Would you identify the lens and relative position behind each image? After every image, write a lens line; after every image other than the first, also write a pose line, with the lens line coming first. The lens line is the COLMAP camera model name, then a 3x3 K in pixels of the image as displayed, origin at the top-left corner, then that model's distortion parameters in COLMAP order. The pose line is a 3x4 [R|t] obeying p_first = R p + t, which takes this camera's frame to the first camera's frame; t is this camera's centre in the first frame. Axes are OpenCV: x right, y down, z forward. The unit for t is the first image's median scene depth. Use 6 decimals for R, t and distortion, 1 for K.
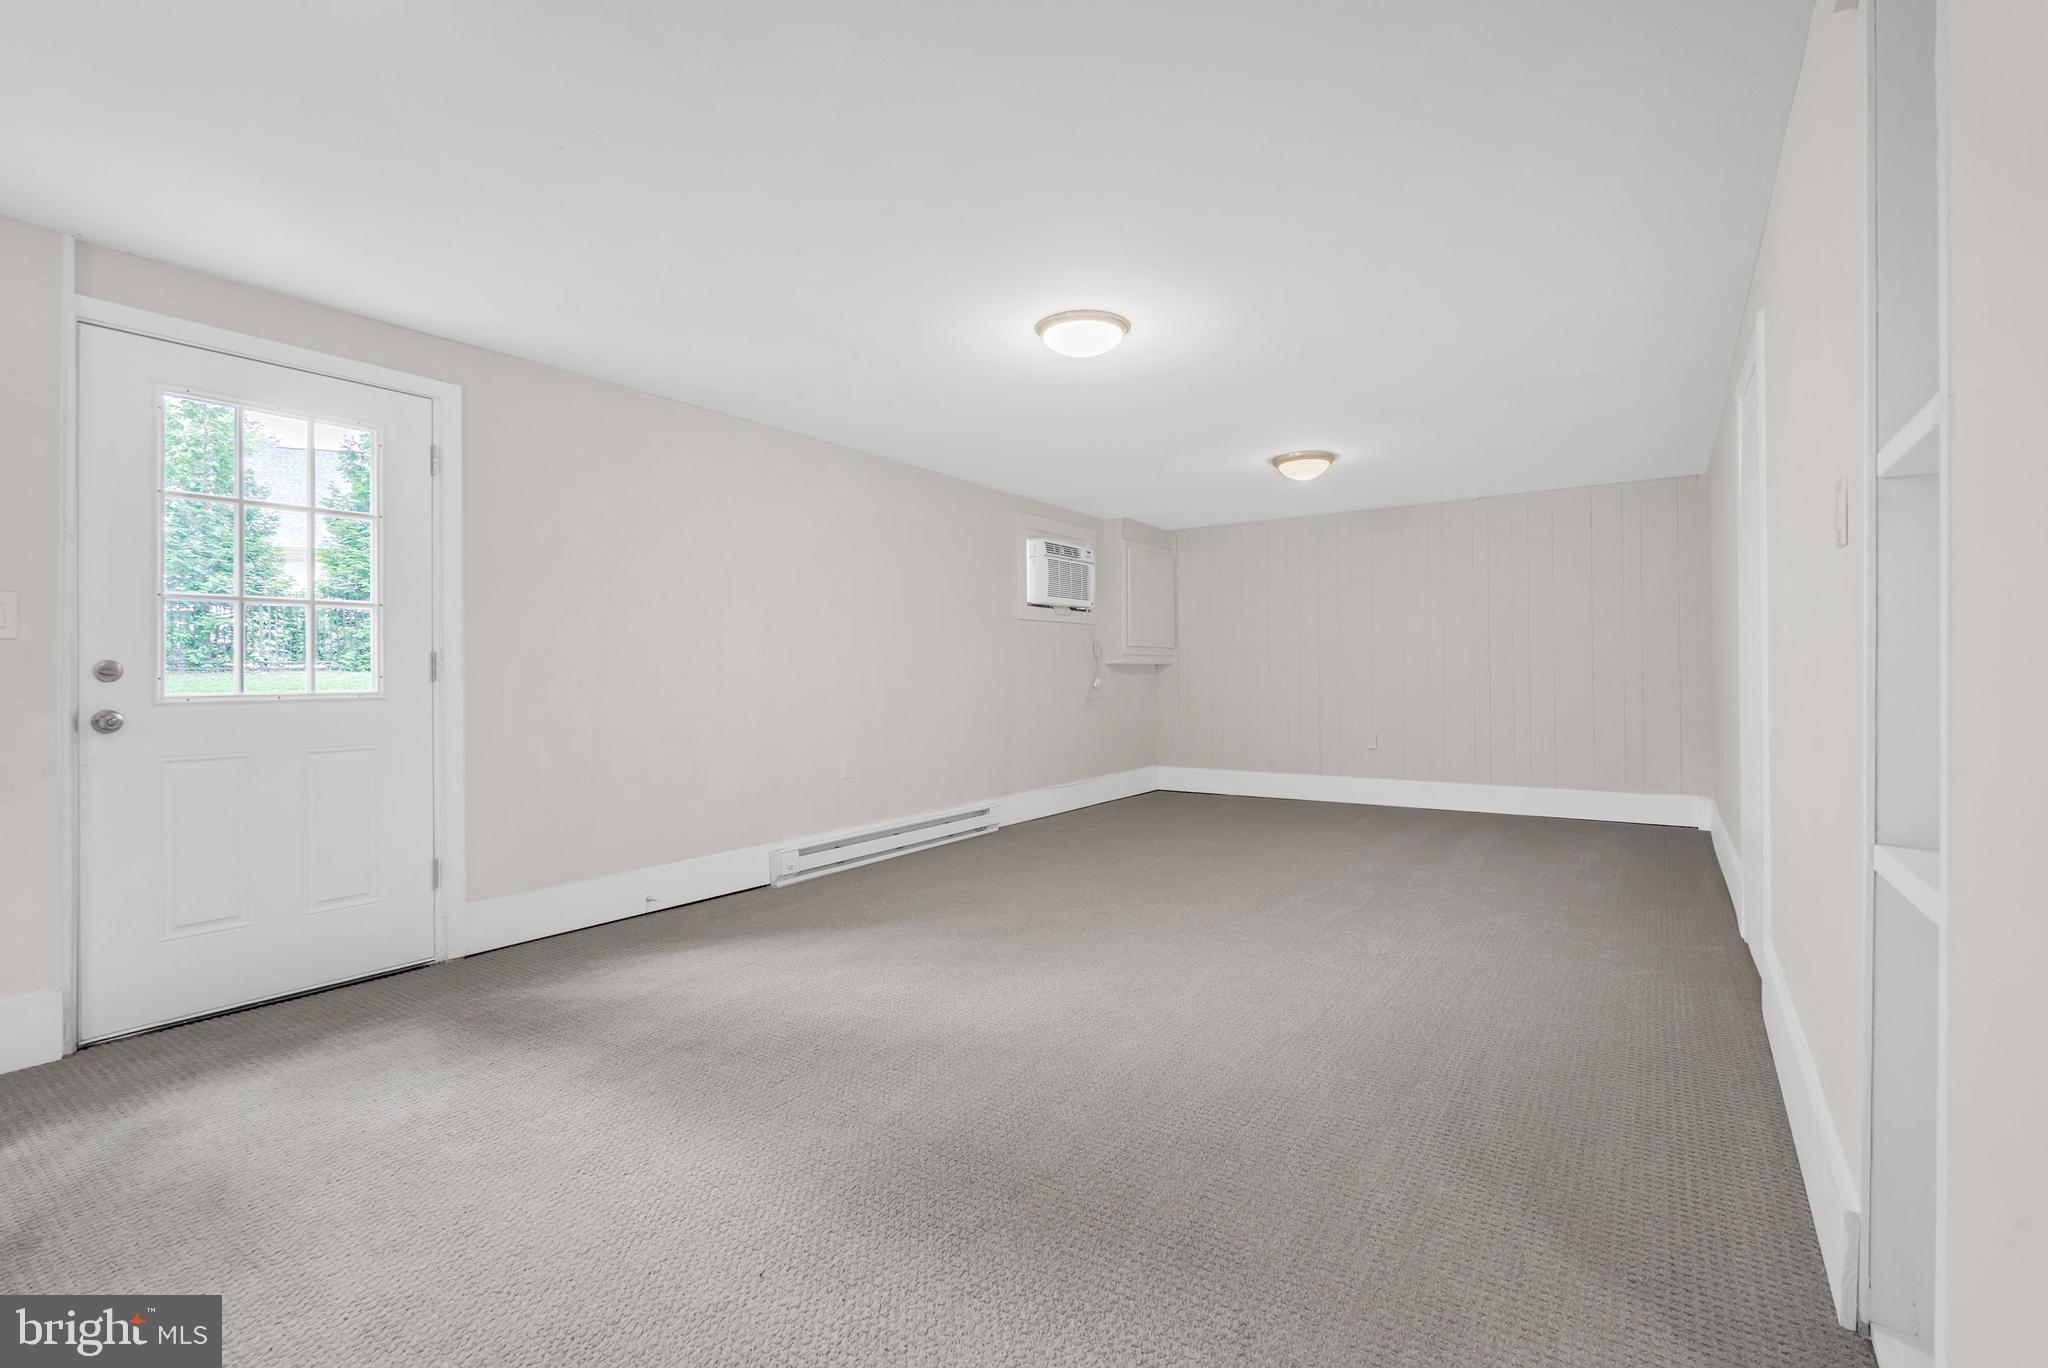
lens RADIAL K [[917.5, 0, 1021.9], [0, 917.5, 678.1], [0, 0, 1]] dist [-0.004142, -0.000027]
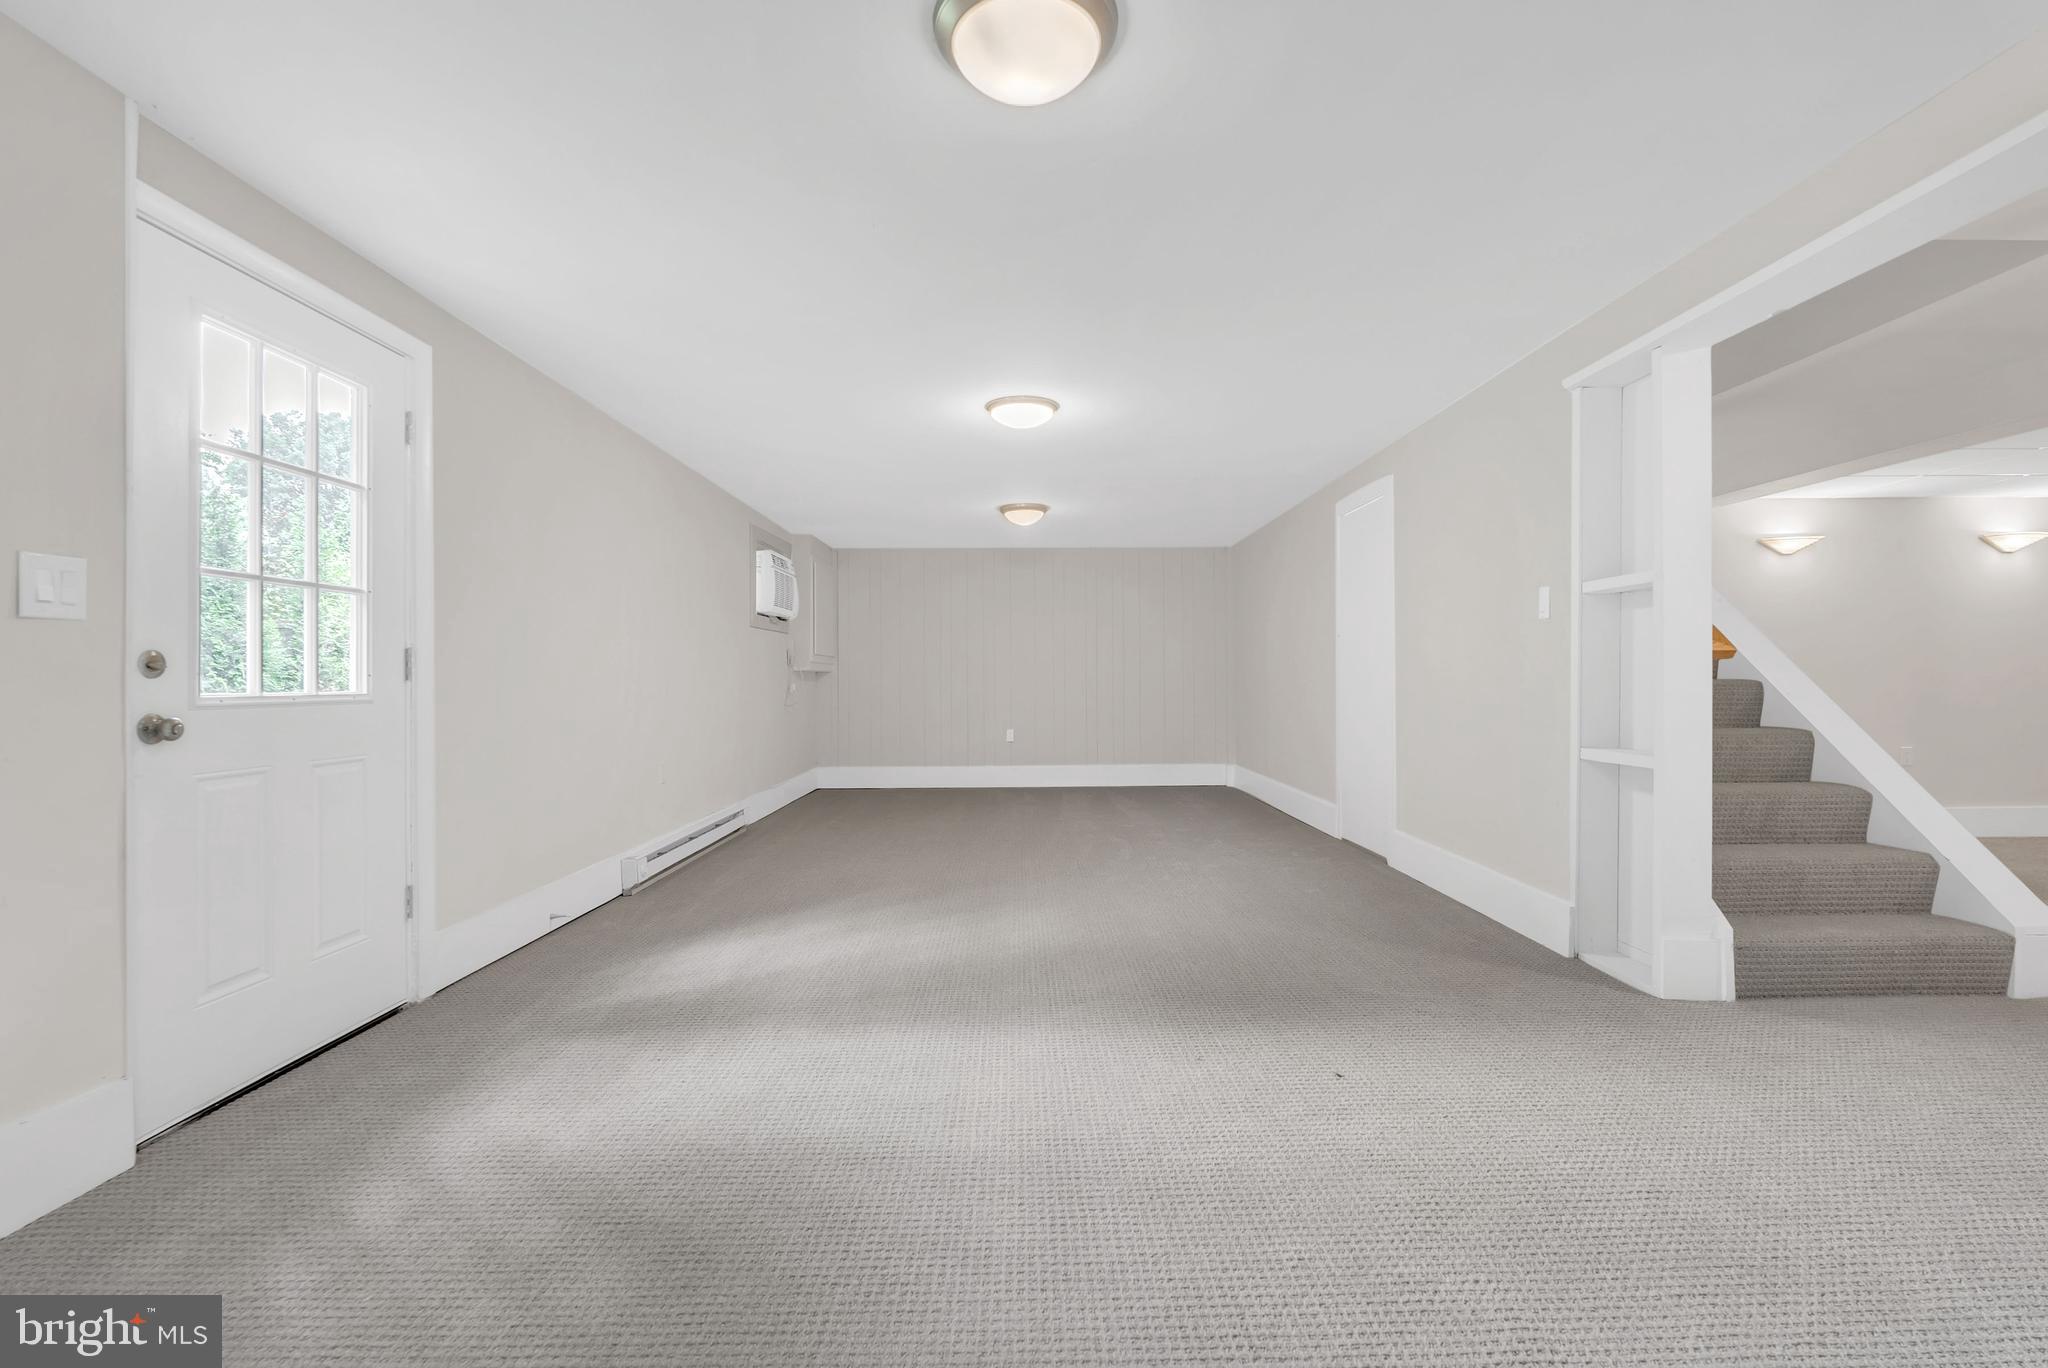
lens RADIAL K [[917.5, 0, 1021.9], [0, 917.5, 678.1], [0, 0, 1]] dist [-0.004142, -0.000027]
pose [[0.819231, 0.005673, 0.573436, -0.680819], [0.000666, 0.999941, -0.010844, 0.010555], [-0.573464, 0.009266, 0.819179, -0.051224]]
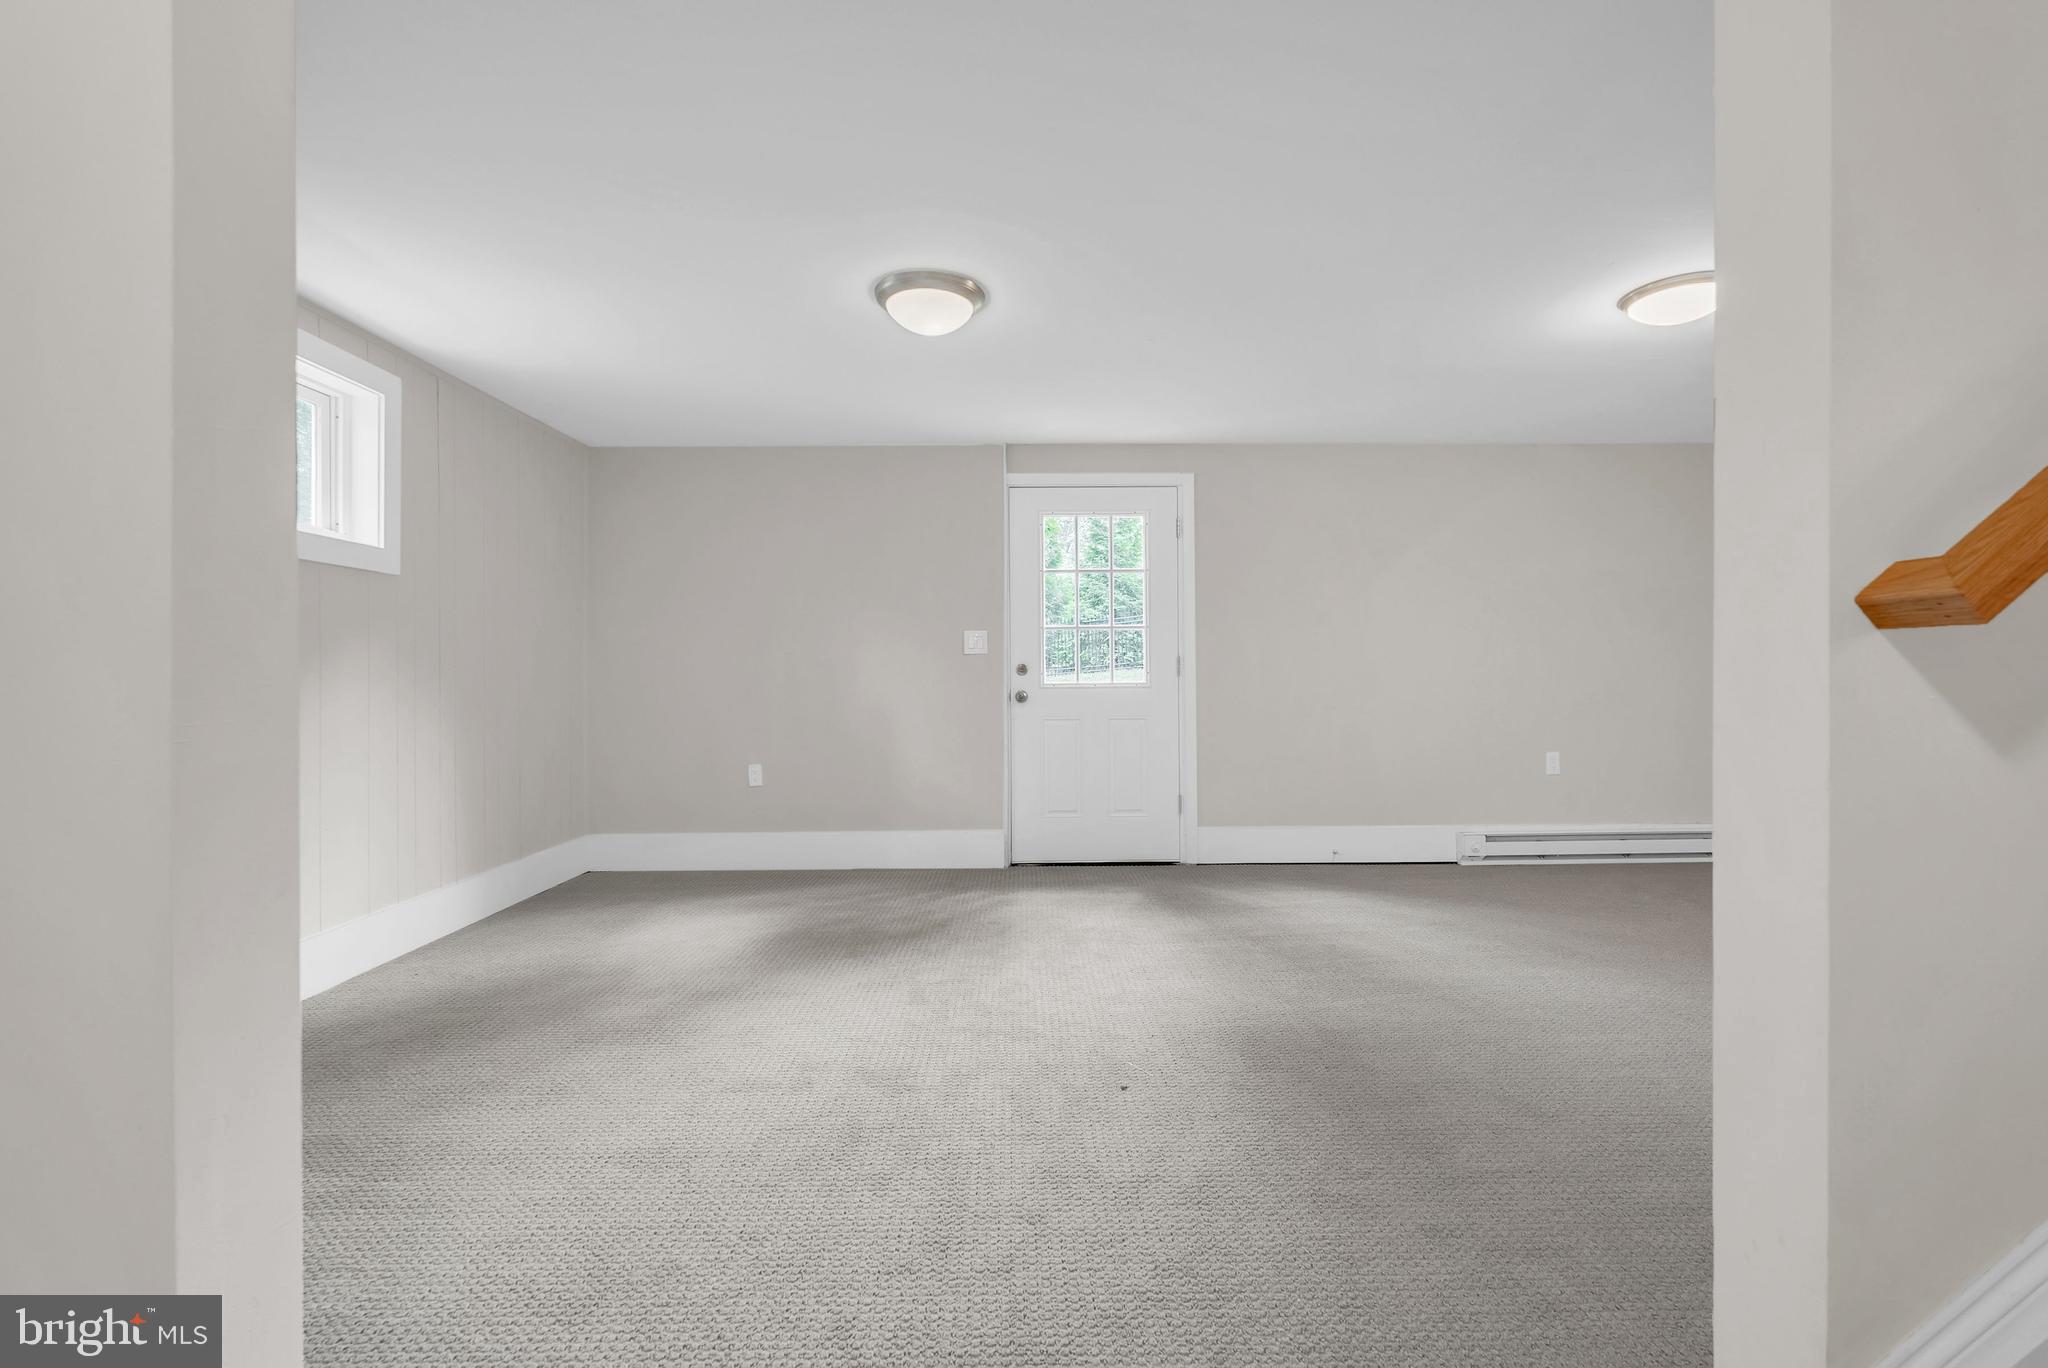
lens RADIAL K [[909.0, 0, 1016.1], [0, 909.0, 691.9], [0, 0, 1]] dist [0.000063, 0.000039]
pose [[0.565732, 0.016848, -0.824417, 0.434833], [-0.000516, 0.999798, 0.020078, 0.000238], [0.824589, -0.010933, 0.565627, -0.056129]]
